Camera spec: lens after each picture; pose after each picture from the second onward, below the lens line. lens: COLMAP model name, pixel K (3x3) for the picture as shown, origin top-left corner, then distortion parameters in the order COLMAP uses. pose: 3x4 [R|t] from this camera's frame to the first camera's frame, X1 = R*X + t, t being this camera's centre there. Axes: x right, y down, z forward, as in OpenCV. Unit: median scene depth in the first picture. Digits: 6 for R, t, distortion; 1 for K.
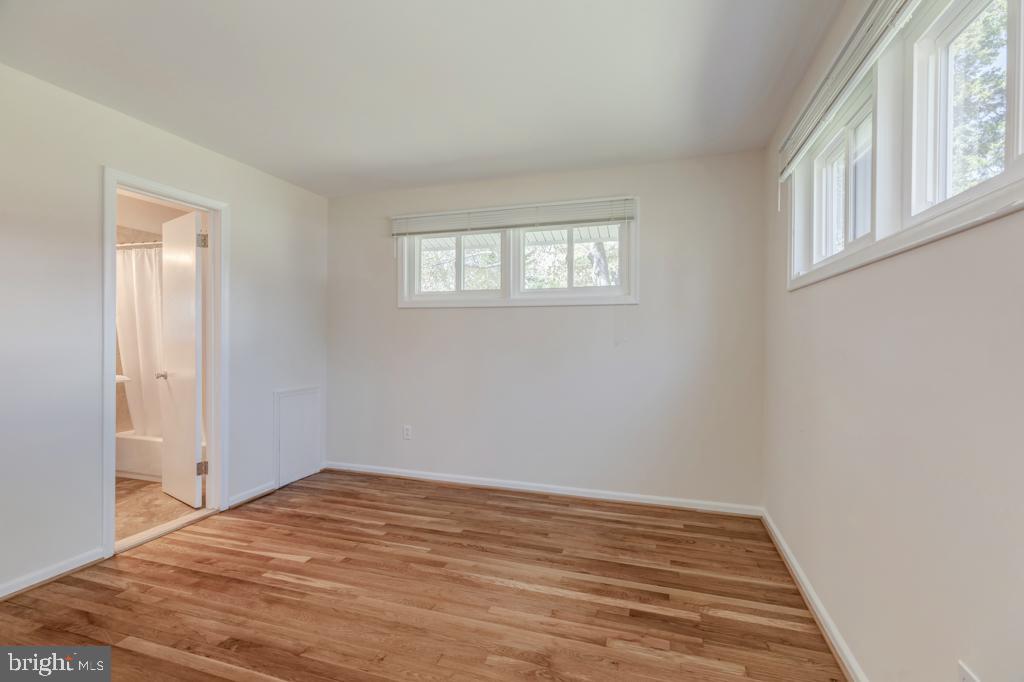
lens RADIAL K [[459.4, 0, 519.9], [0, 459.4, 339.9], [0, 0, 1]] dist [0.006535, -0.000769]
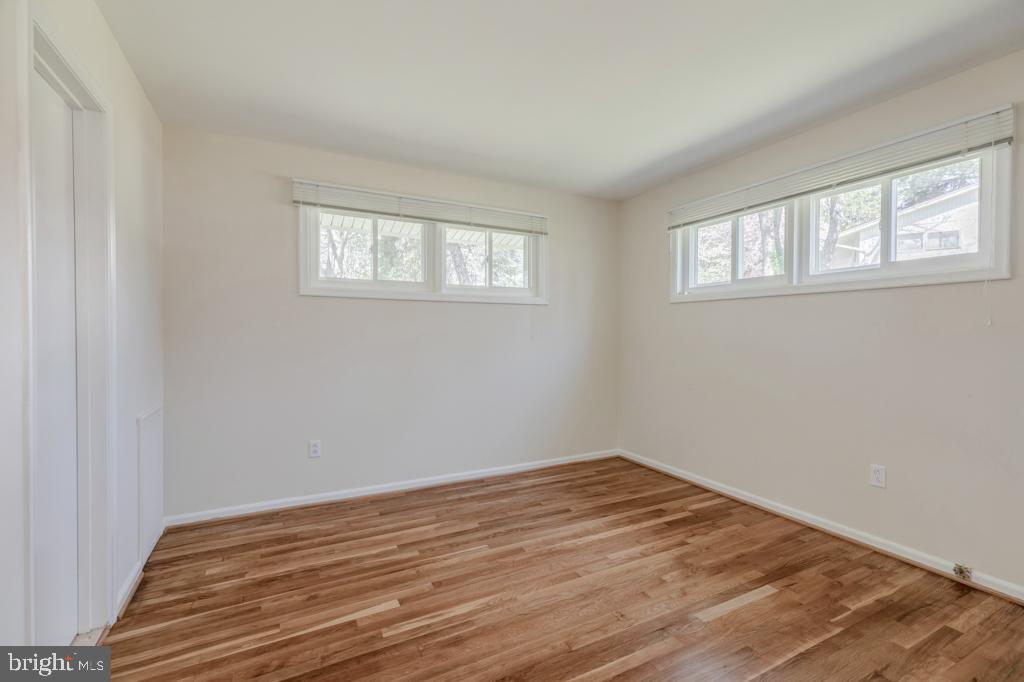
lens RADIAL K [[459.4, 0, 509.6], [0, 459.4, 340.3], [0, 0, 1]] dist [0.006535, -0.000769]
pose [[0.697358, -0.014352, 0.716579, -0.766360], [0.003059, 0.999850, 0.017048, -0.005585], [-0.716717, -0.009696, 0.697297, 0.241496]]
